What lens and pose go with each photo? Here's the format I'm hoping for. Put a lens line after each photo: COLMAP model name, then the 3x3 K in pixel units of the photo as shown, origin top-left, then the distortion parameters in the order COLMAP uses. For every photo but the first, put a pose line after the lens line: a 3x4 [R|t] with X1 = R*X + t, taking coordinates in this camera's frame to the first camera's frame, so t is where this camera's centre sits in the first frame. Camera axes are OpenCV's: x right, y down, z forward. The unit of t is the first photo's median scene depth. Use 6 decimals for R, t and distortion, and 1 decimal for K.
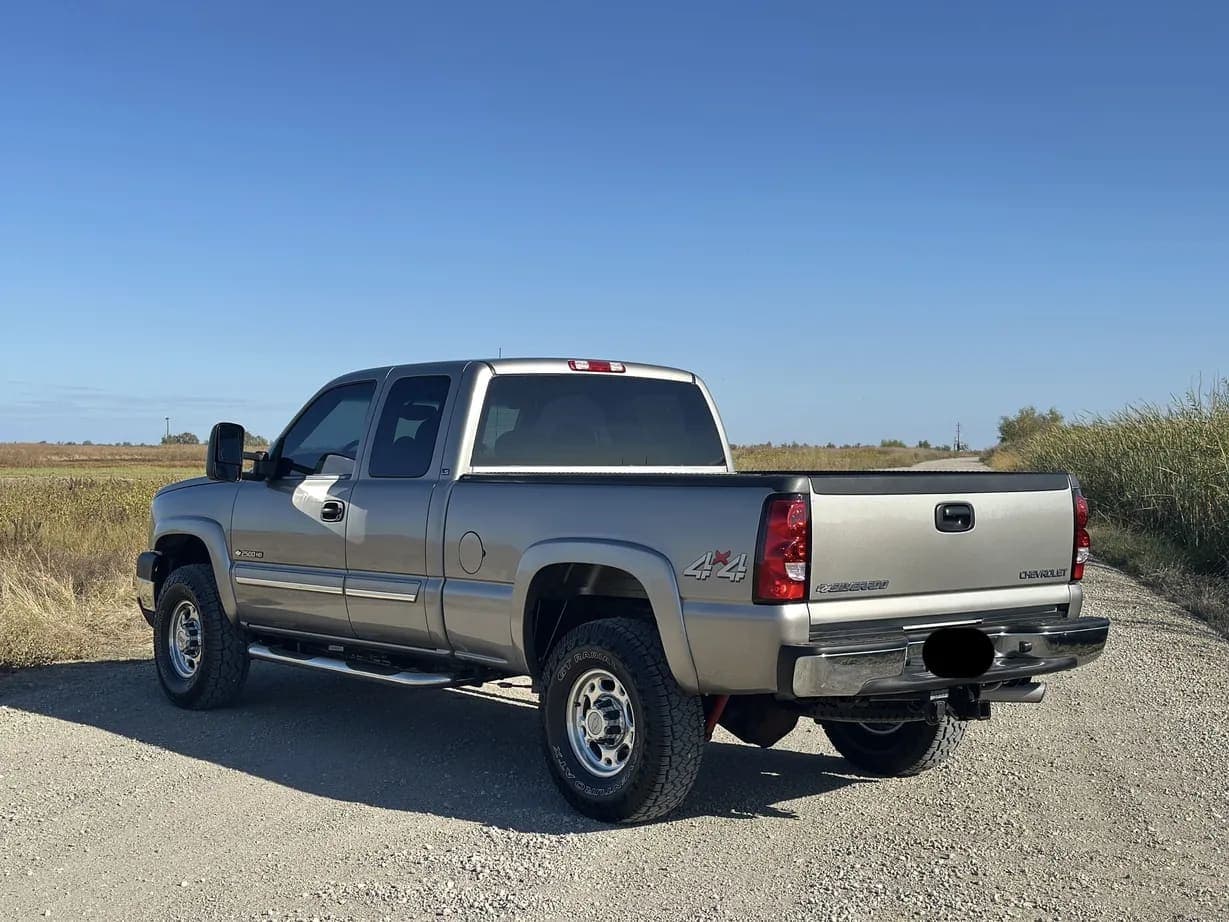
lens RADIAL K [[1775.9, 0, 611.4], [0, 1775.9, 467.8], [0, 0, 1]] dist [0.093883, 0.000000]
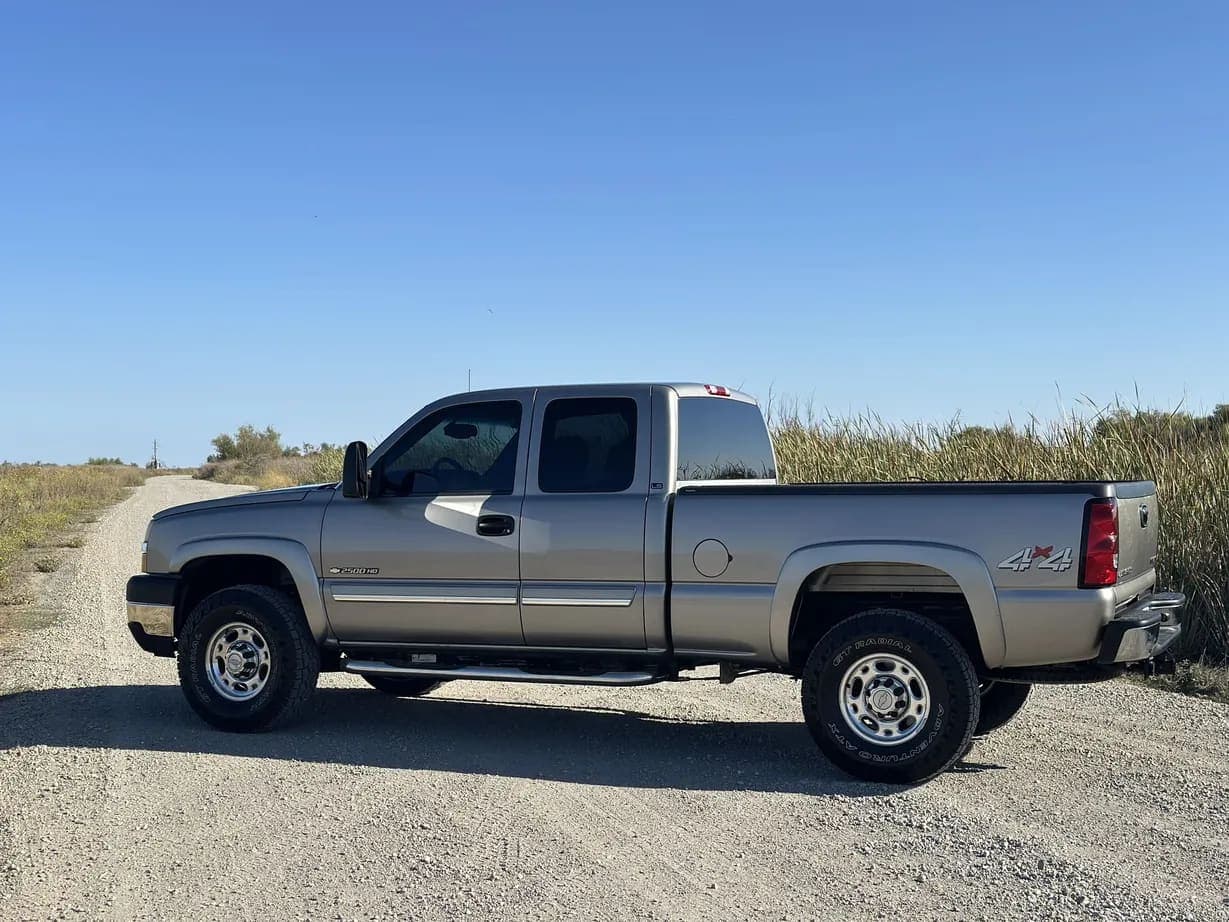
lens RADIAL K [[1775.9, 0, 614.4], [0, 1775.9, 467.7], [0, 0, 1]] dist [0.093883, 0.000000]
pose [[0.889666, -0.007102, 0.456557, -0.611423], [0.011681, 0.999906, -0.007209, -0.001341], [-0.456462, 0.011747, 0.889665, 0.038159]]
